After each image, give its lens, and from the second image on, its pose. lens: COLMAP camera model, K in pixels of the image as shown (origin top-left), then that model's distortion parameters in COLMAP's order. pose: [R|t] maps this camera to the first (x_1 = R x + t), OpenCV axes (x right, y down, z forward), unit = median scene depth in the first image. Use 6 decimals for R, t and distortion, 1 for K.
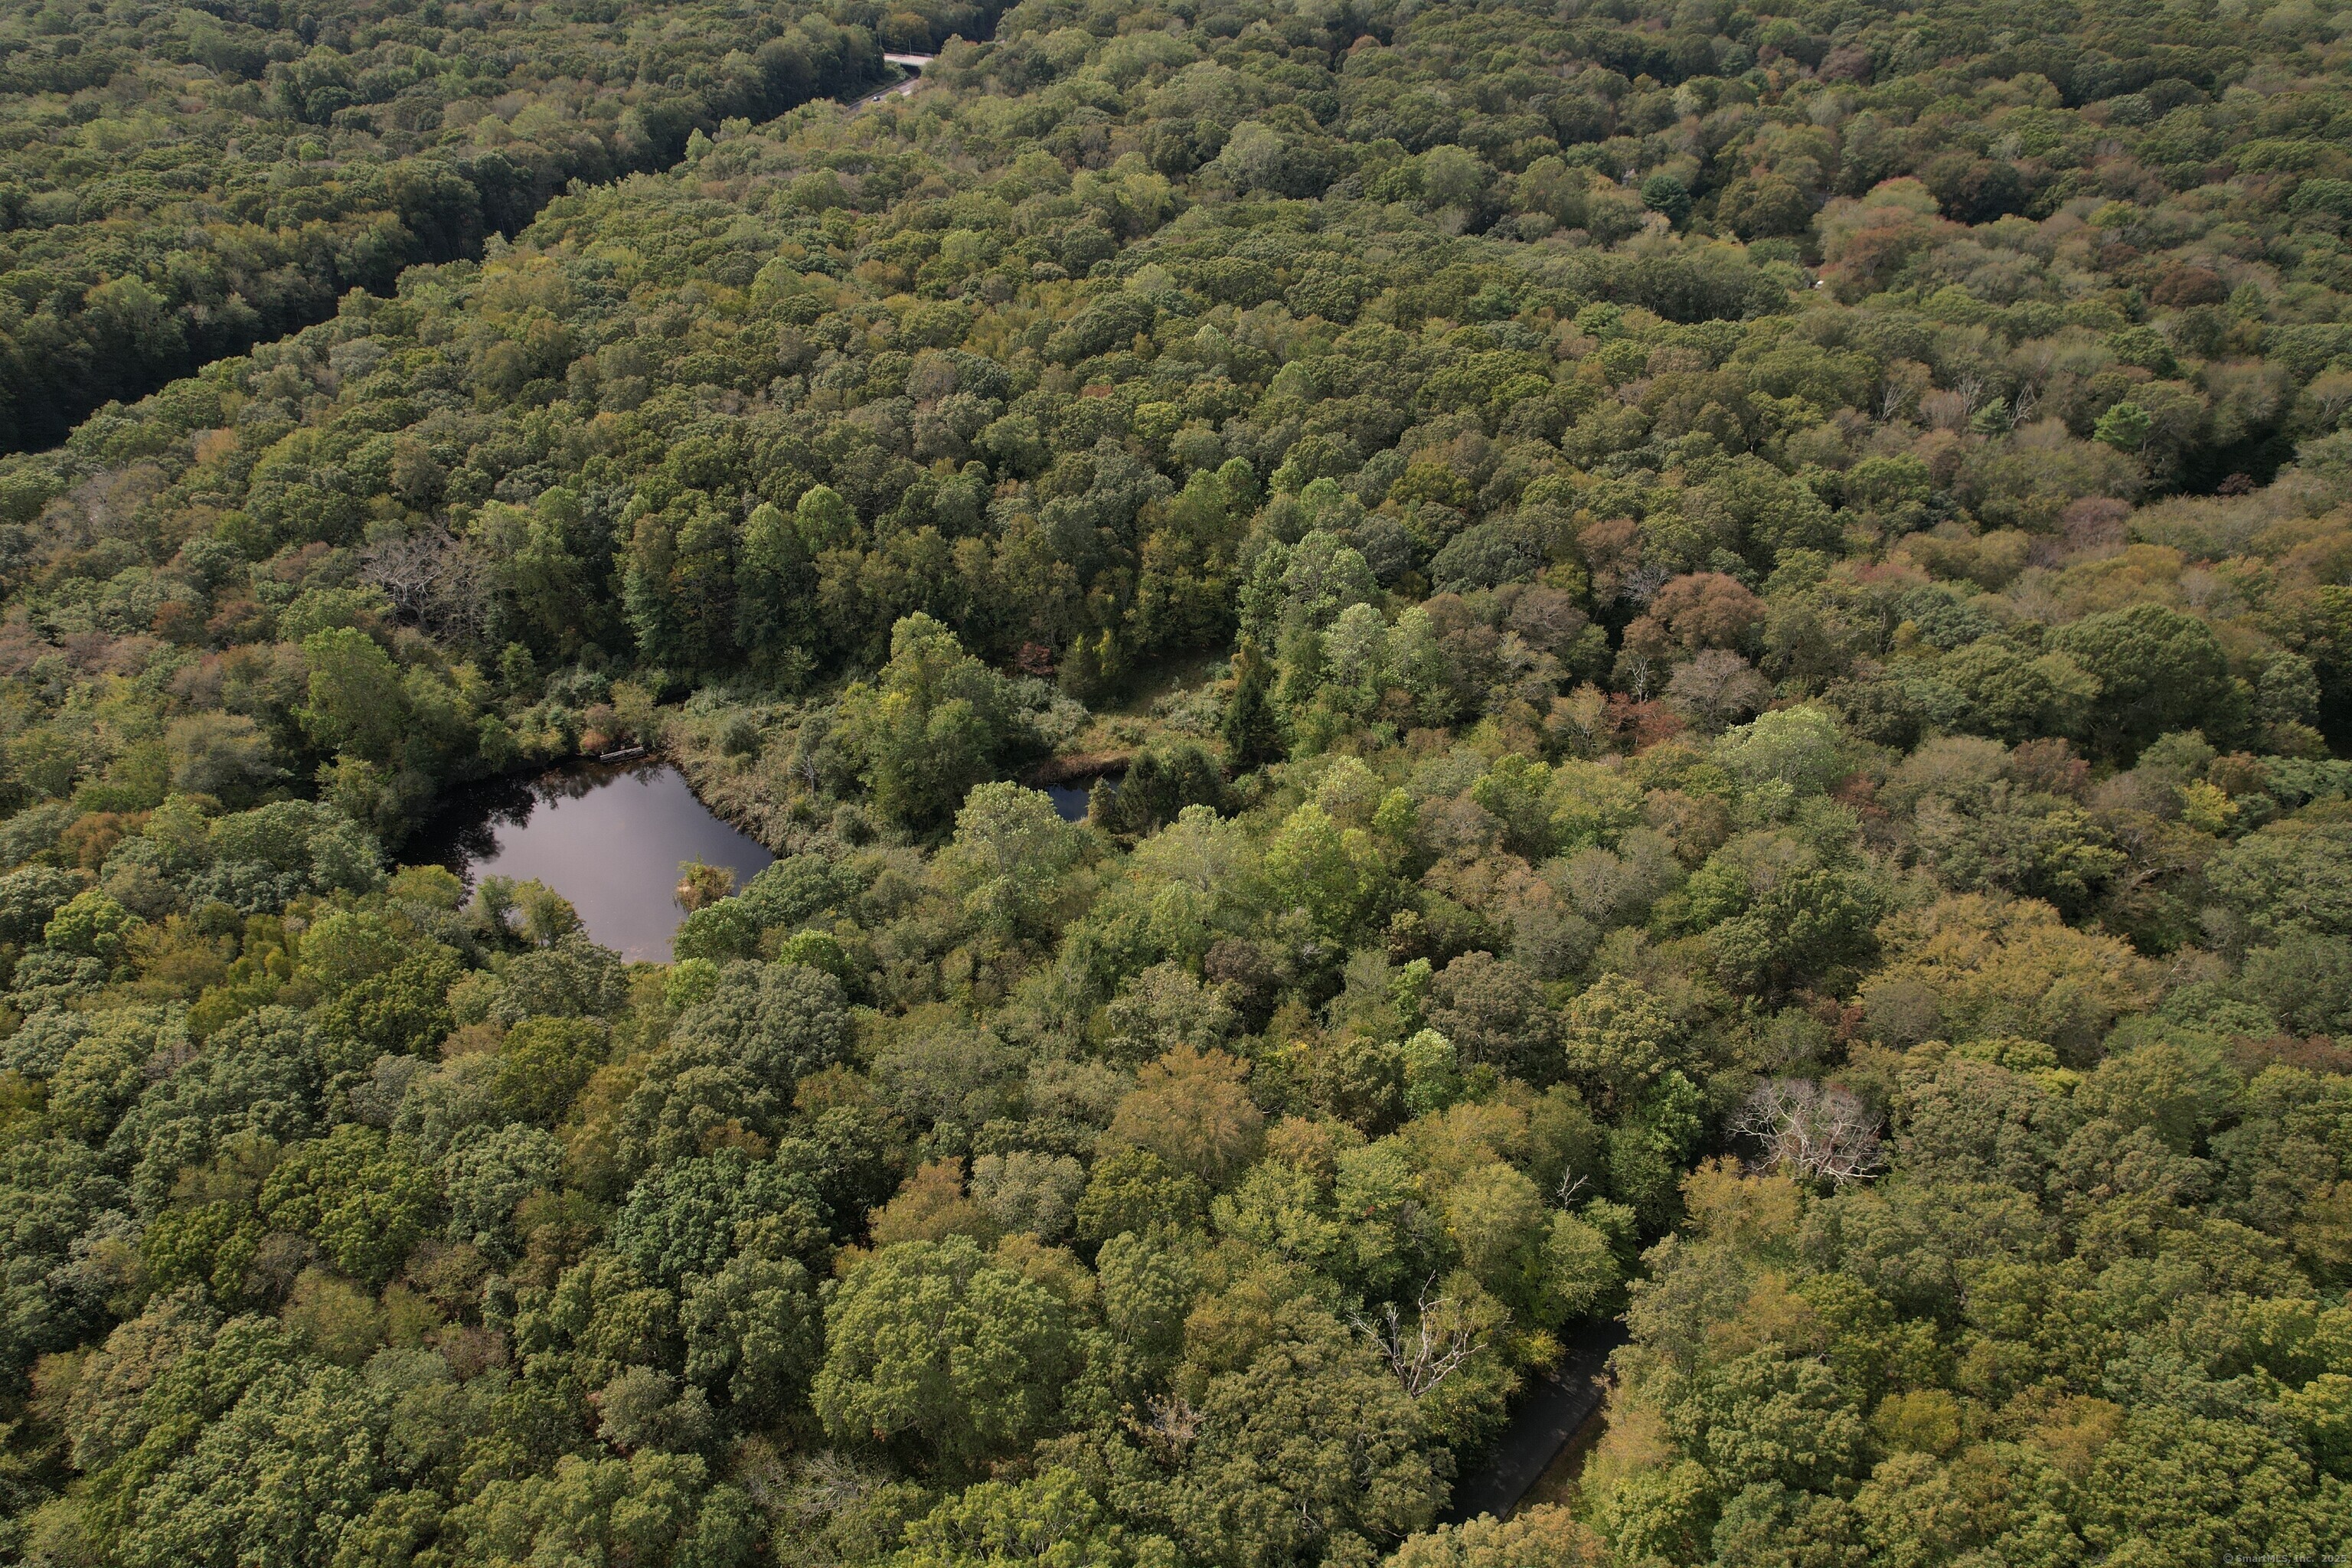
lens RADIAL K [[1503.1, 0, 1160.3], [0, 1503.1, 778.4], [0, 0, 1]] dist [-0.077374, 0.070278]
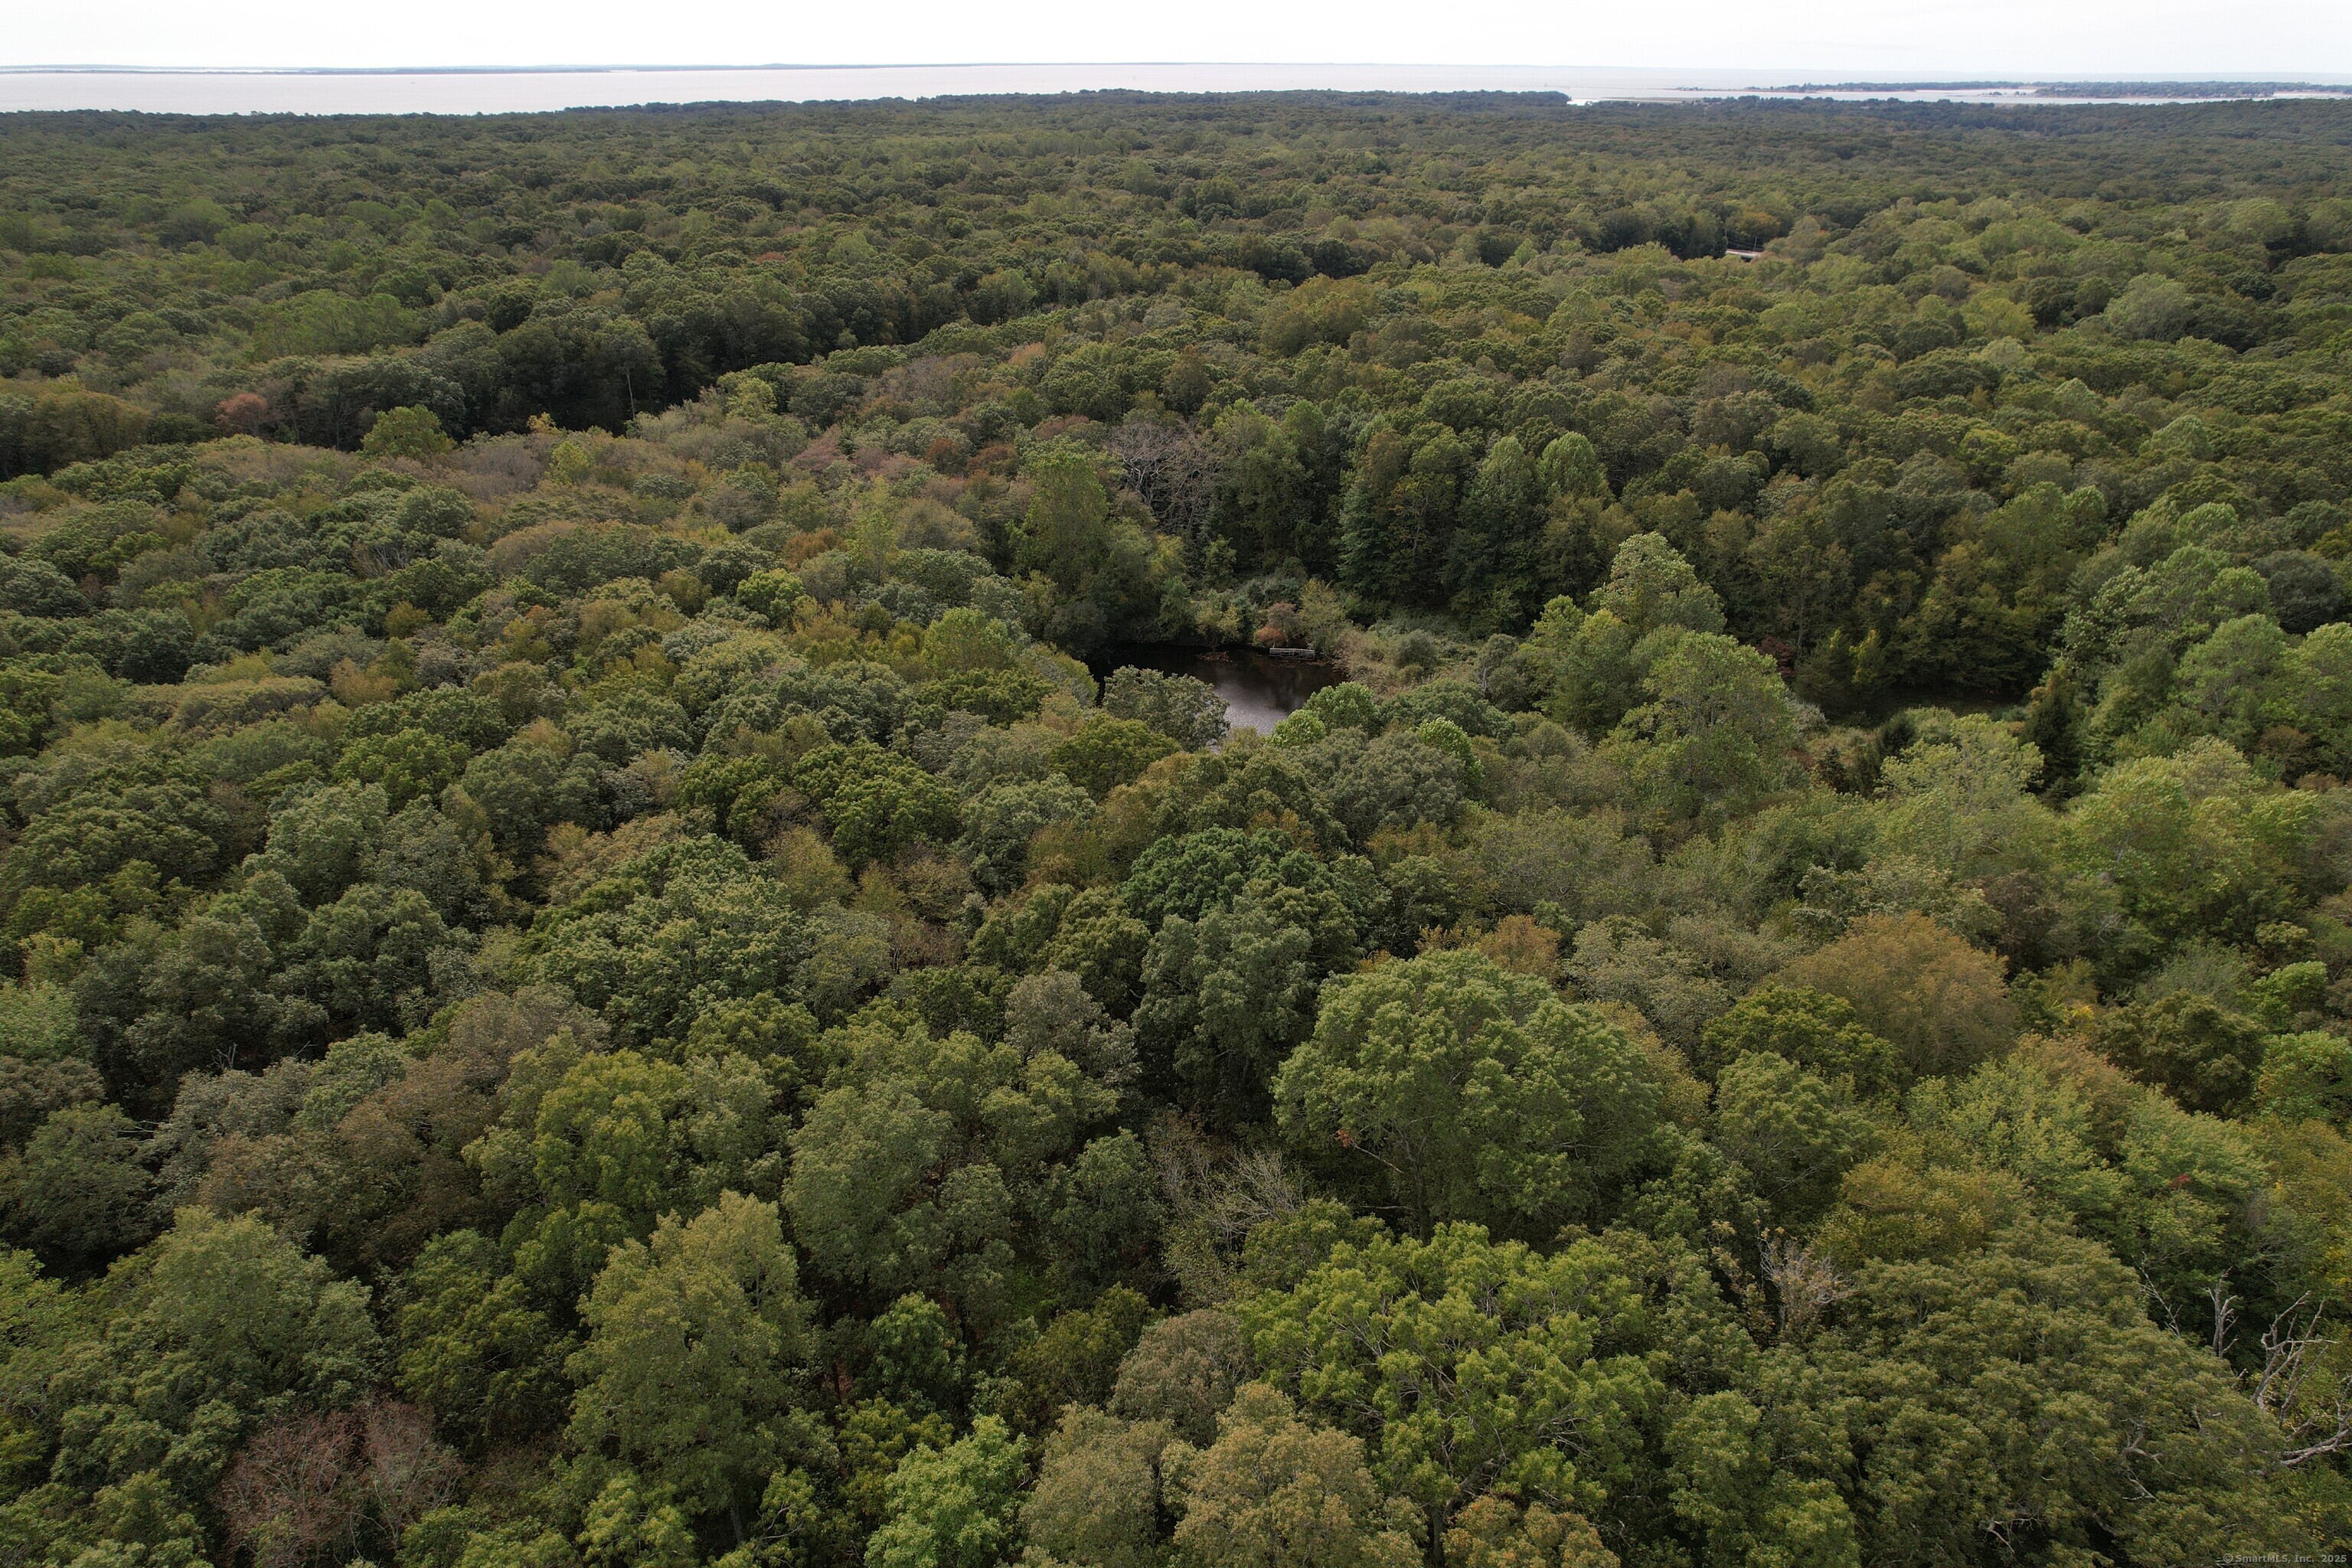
lens RADIAL K [[1497.4, 0, 1176.0], [0, 1497.4, 784.0], [0, 0, 1]] dist [-0.056373, 0.034186]
pose [[0.872018, 0.230105, -0.432014, 0.001171], [-0.298634, 0.949415, -0.097102, 0.172941], [0.387817, 0.213688, 0.896624, 0.142358]]
